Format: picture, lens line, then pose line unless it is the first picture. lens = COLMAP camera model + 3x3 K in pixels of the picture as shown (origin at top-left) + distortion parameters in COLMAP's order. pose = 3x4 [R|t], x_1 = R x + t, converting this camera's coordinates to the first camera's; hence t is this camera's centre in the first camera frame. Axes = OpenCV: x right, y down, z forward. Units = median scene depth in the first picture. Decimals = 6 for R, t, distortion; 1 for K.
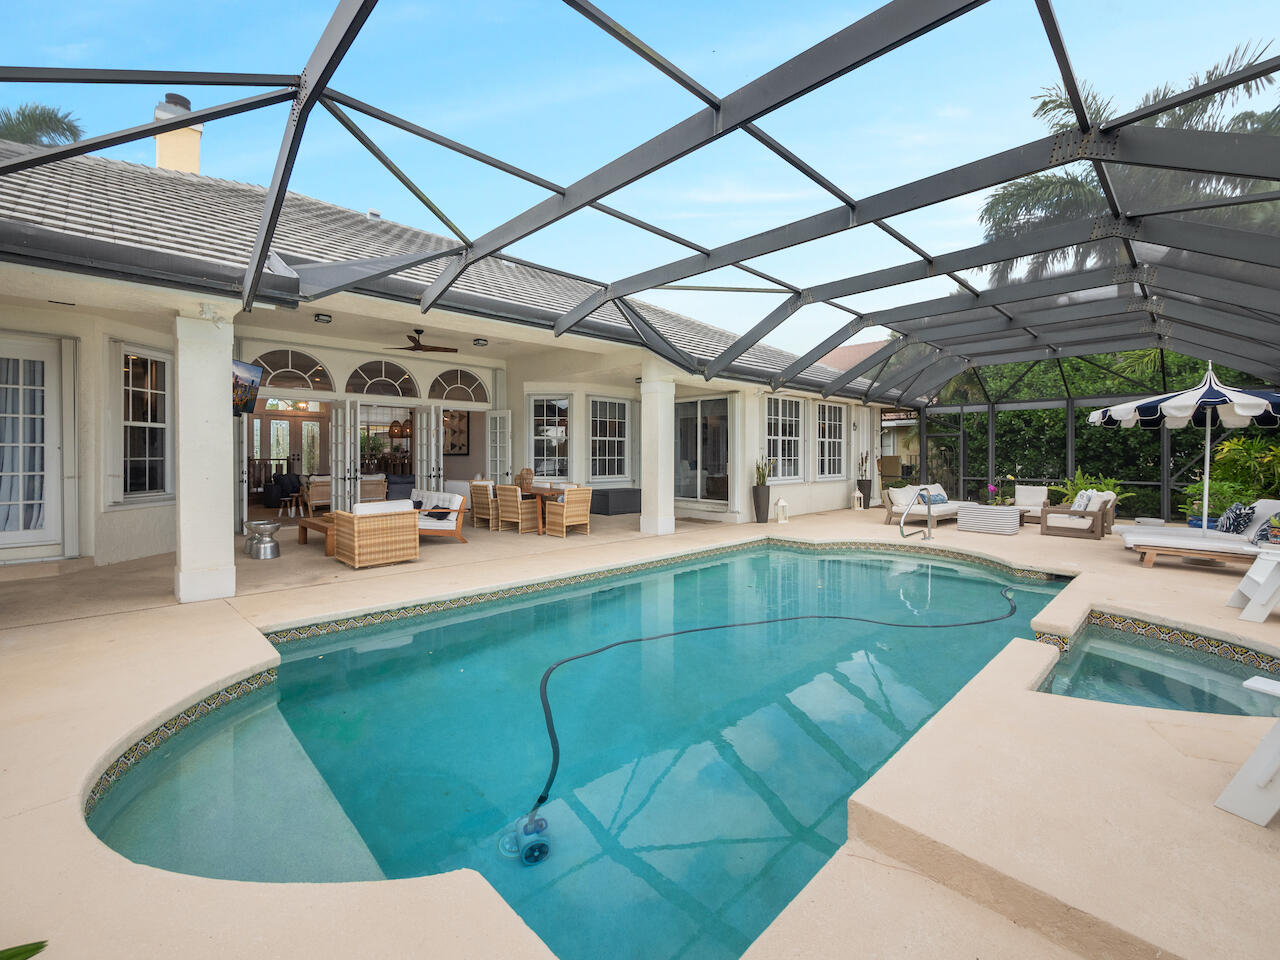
lens RADIAL K [[557.3, 0, 631.1], [0, 557.3, 472.2], [0, 0, 1]] dist [-0.006055, 0.000183]
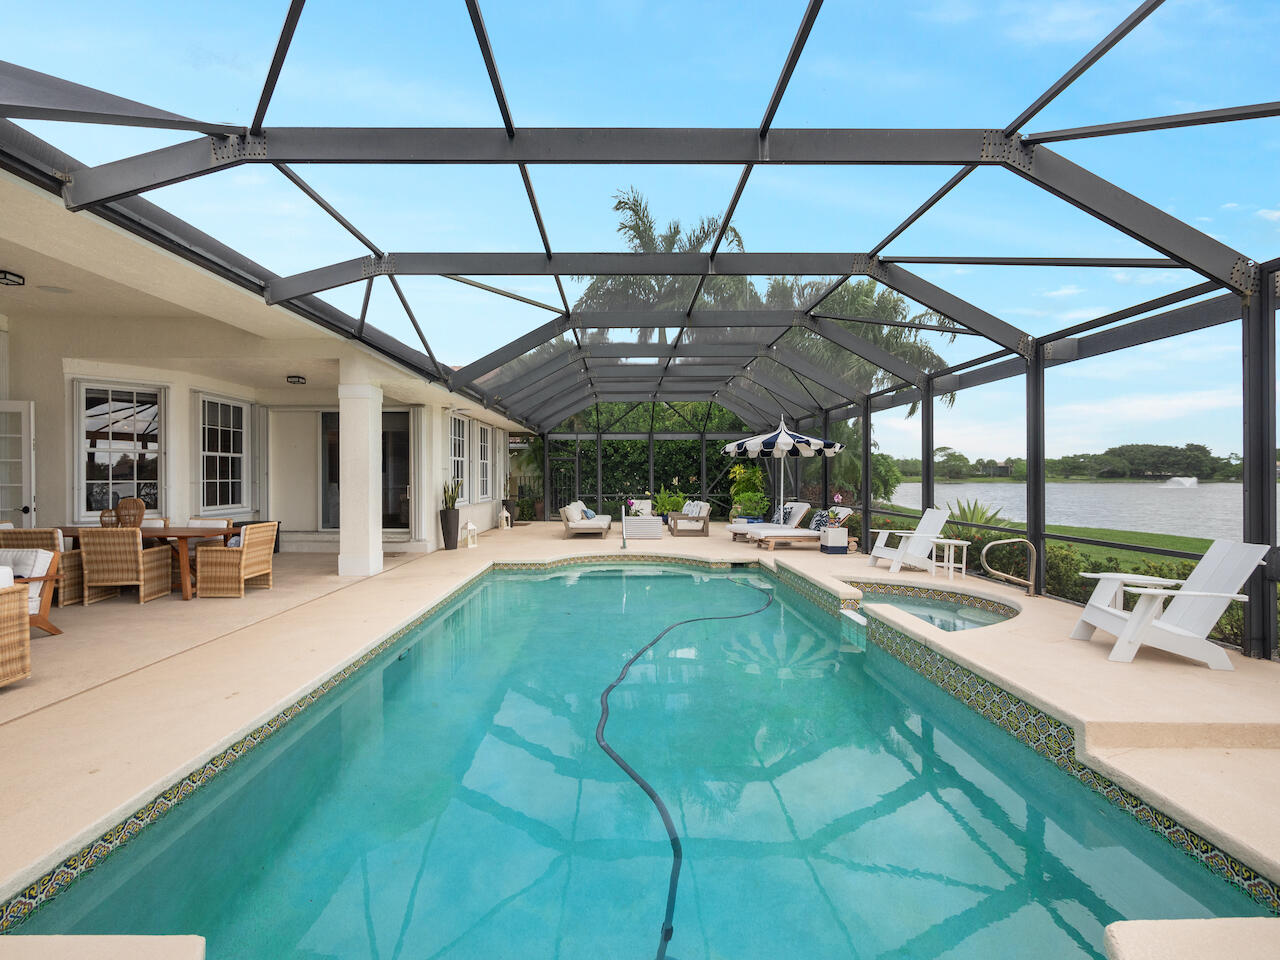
lens RADIAL K [[557.3, 0, 631.1], [0, 557.3, 472.2], [0, 0, 1]] dist [-0.006055, 0.000183]
pose [[0.681837, 0.003161, 0.731497, -0.271430], [0.026474, 0.999229, -0.028995, -0.002925], [-0.731024, 0.039136, 0.681228, 0.170496]]
